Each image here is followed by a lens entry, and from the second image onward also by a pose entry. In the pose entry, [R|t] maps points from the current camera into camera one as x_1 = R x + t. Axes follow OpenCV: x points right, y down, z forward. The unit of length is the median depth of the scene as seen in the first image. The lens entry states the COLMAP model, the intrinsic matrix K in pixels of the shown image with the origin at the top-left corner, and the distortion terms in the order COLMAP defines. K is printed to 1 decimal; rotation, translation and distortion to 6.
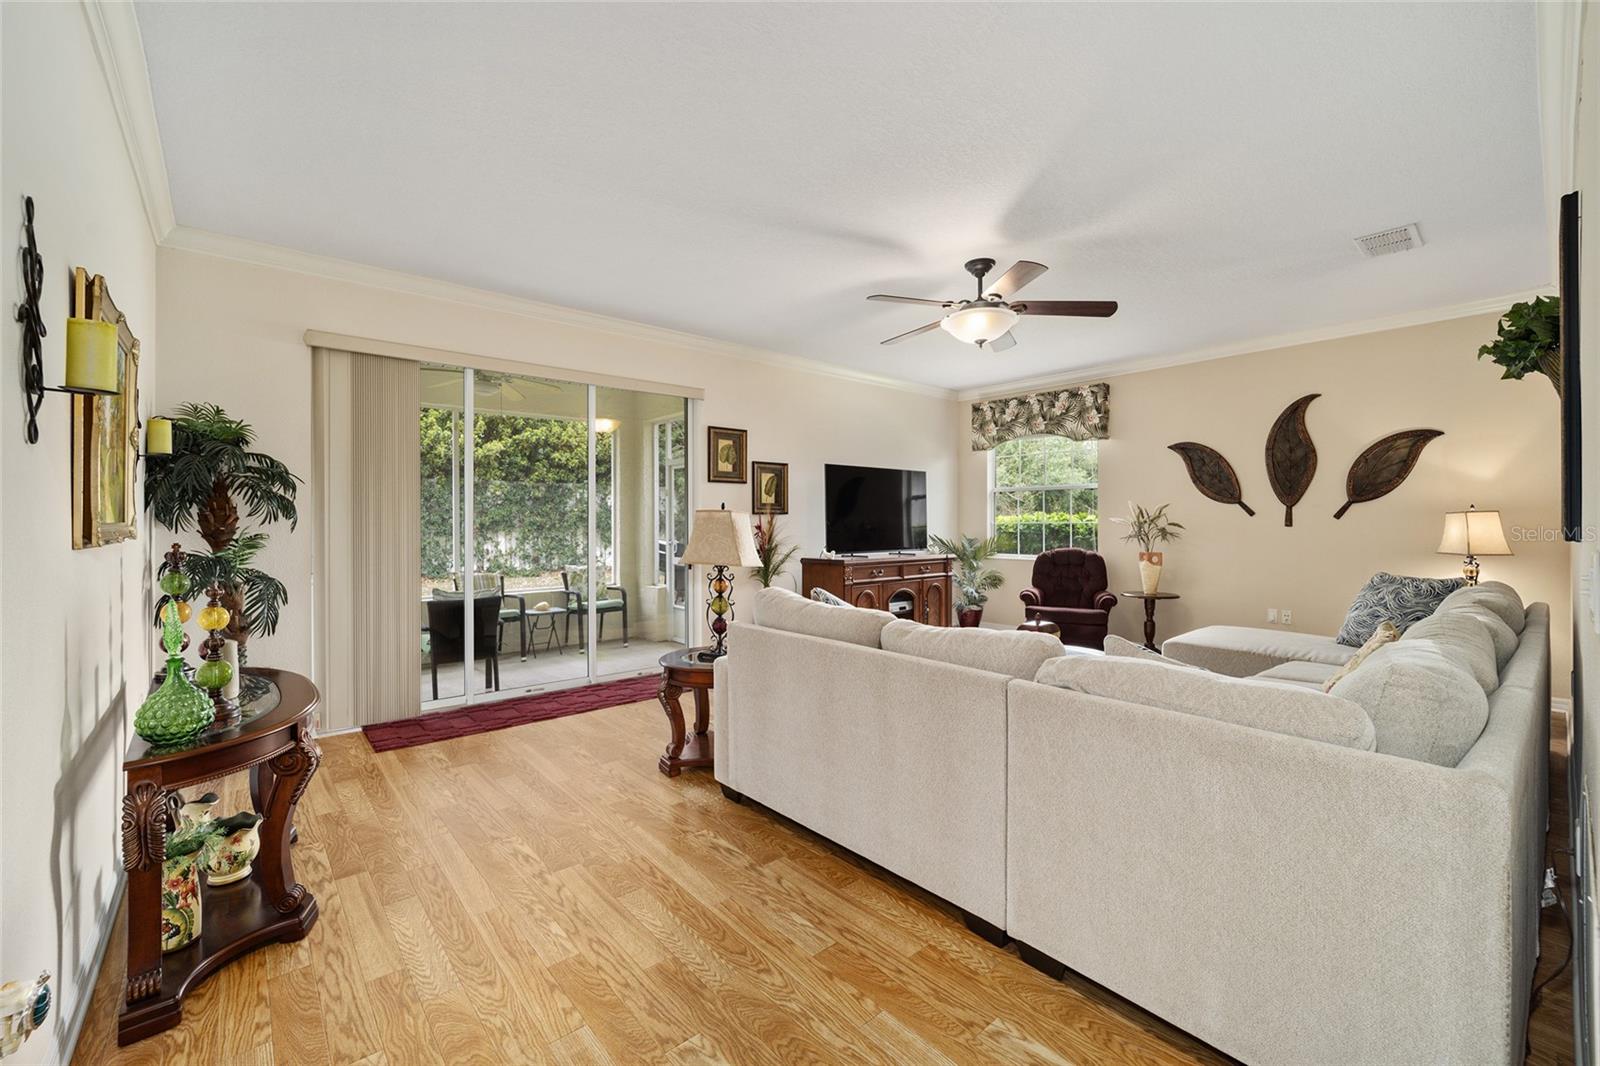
lens RADIAL K [[661.5, 0, 802.9], [0, 661.5, 519.2], [0, 0, 1]] dist [-0.009242, 0.000338]
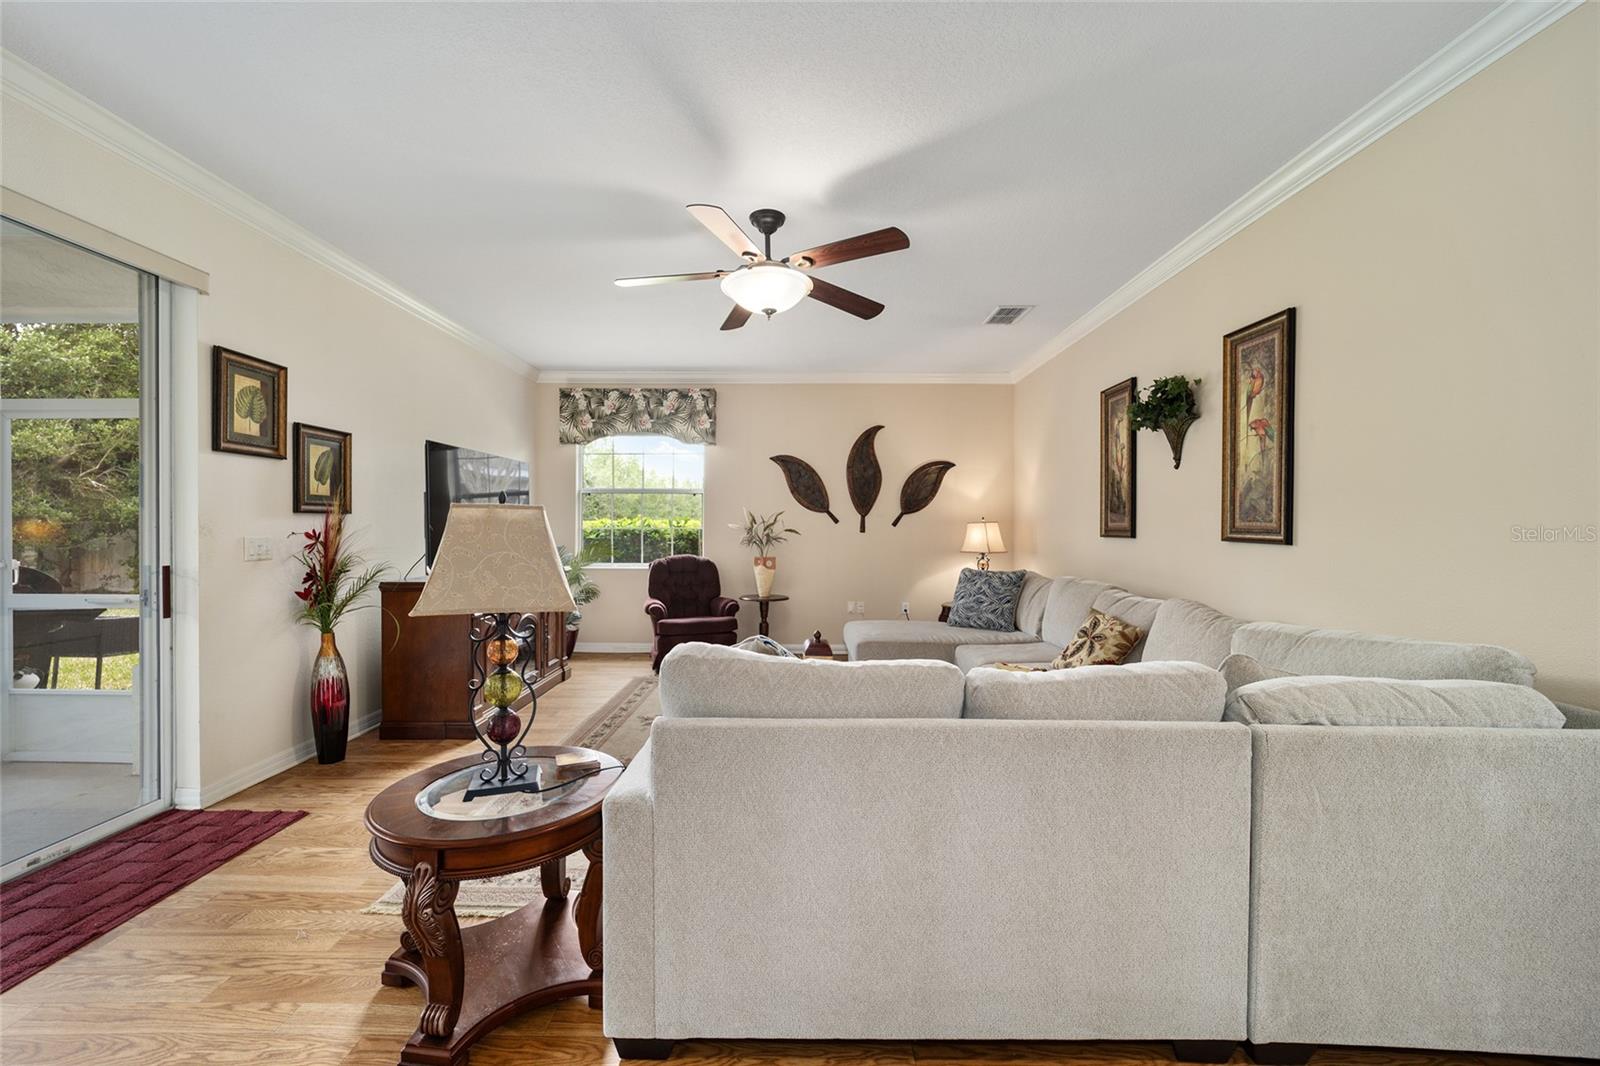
lens RADIAL K [[640.1, 0, 800.0], [0, 640.1, 533.0], [0, 0, 1]] dist [-0.010621, 0.005863]
pose [[0.659472, -0.002454, 0.751725, -0.184791], [-0.008649, 0.999904, 0.010851, 0.000279], [-0.751679, -0.013658, 0.659387, 0.261370]]
